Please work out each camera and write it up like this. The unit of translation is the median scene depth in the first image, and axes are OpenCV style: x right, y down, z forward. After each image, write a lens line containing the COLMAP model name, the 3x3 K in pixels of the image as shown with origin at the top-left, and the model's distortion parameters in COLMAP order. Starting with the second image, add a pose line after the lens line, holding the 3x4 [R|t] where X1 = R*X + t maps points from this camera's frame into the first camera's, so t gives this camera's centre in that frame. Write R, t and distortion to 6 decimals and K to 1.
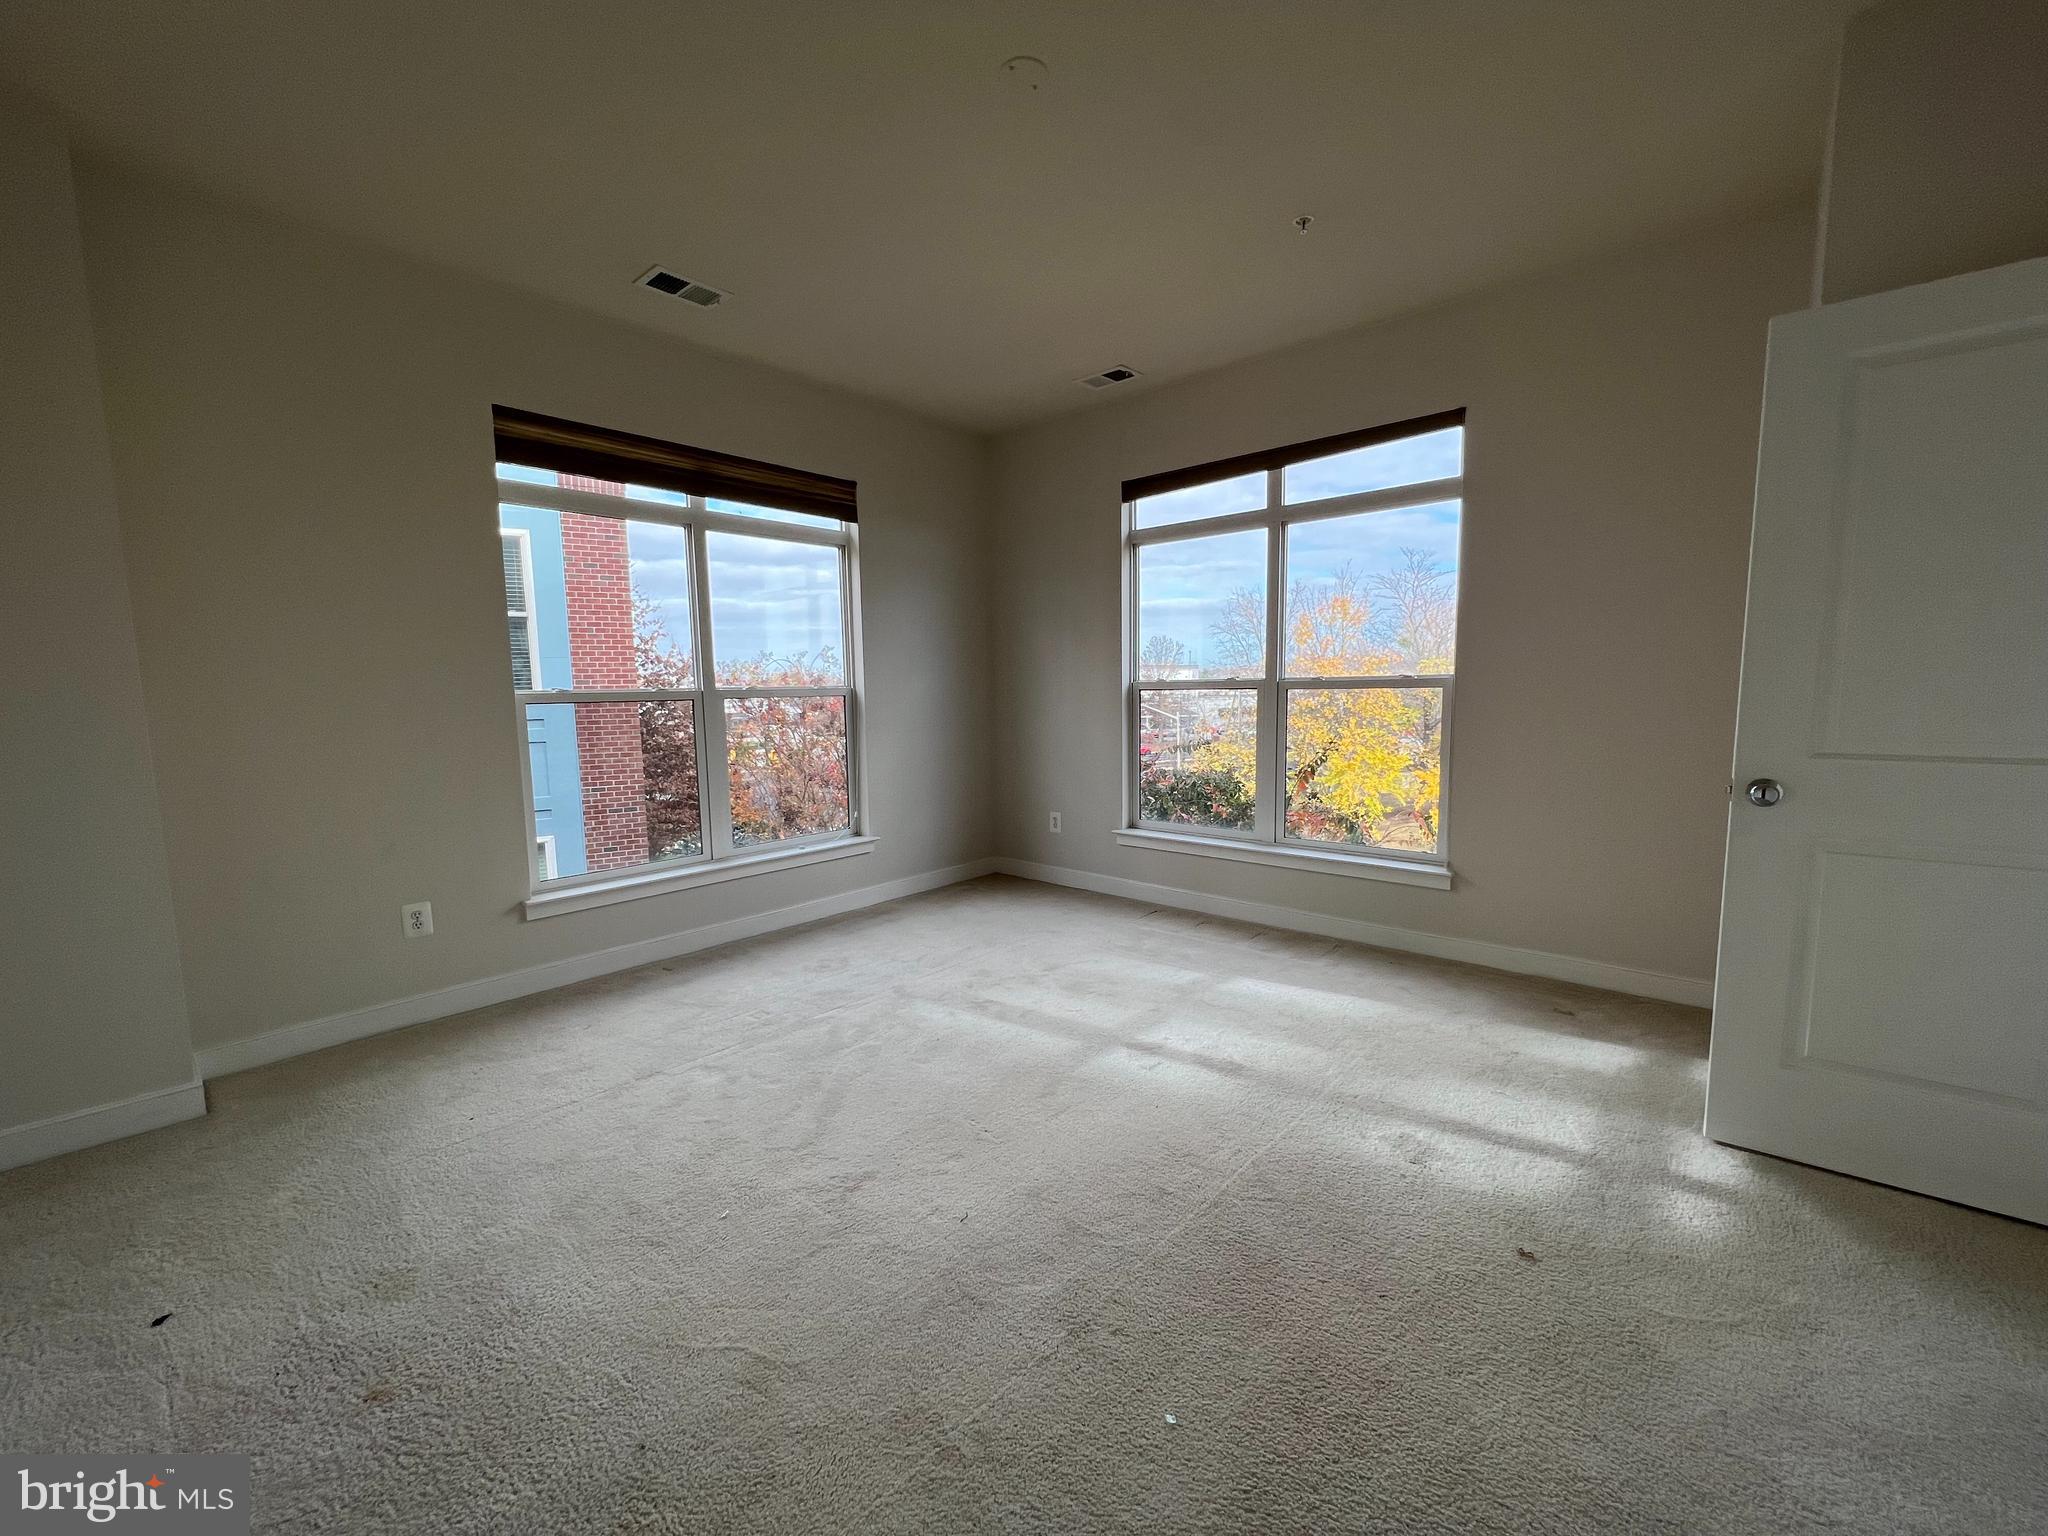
lens RADIAL K [[816.5, 0, 1022.9], [0, 816.5, 777.5], [0, 0, 1]] dist [-0.003610, 0.001029]
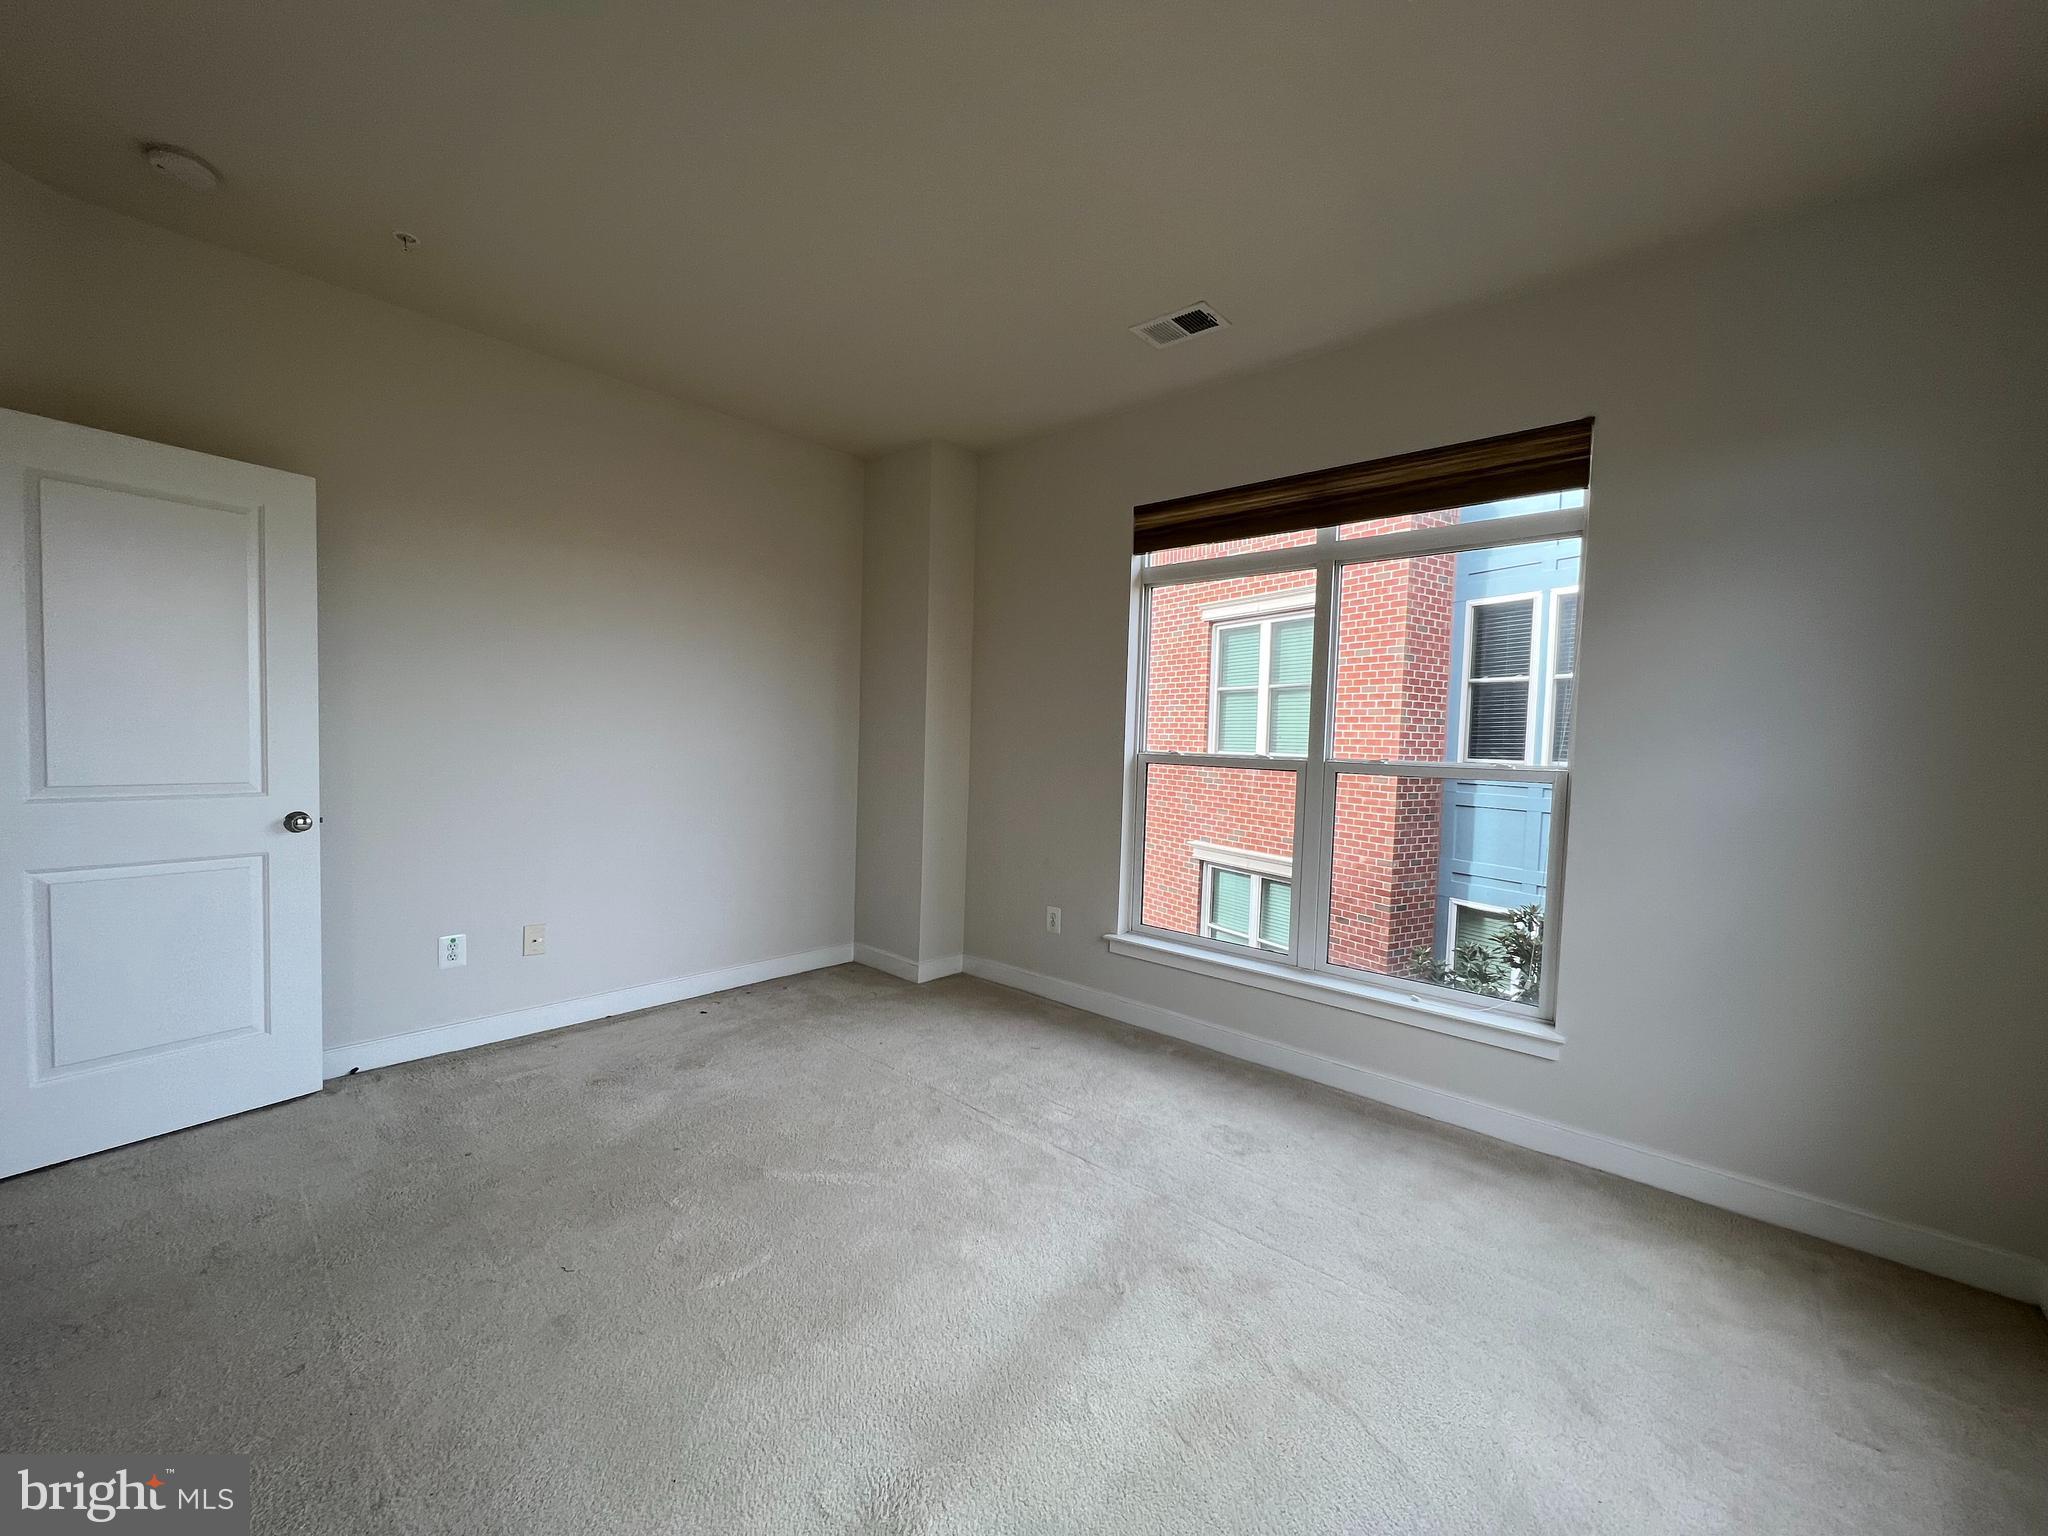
lens RADIAL K [[816.5, 0, 1022.9], [0, 816.5, 777.5], [0, 0, 1]] dist [-0.003610, 0.001029]
pose [[-0.007694, 0.063420, -0.997957, 0.427167], [-0.145056, 0.987360, 0.063865, -0.098962], [0.989393, 0.145251, 0.001603, 0.703589]]
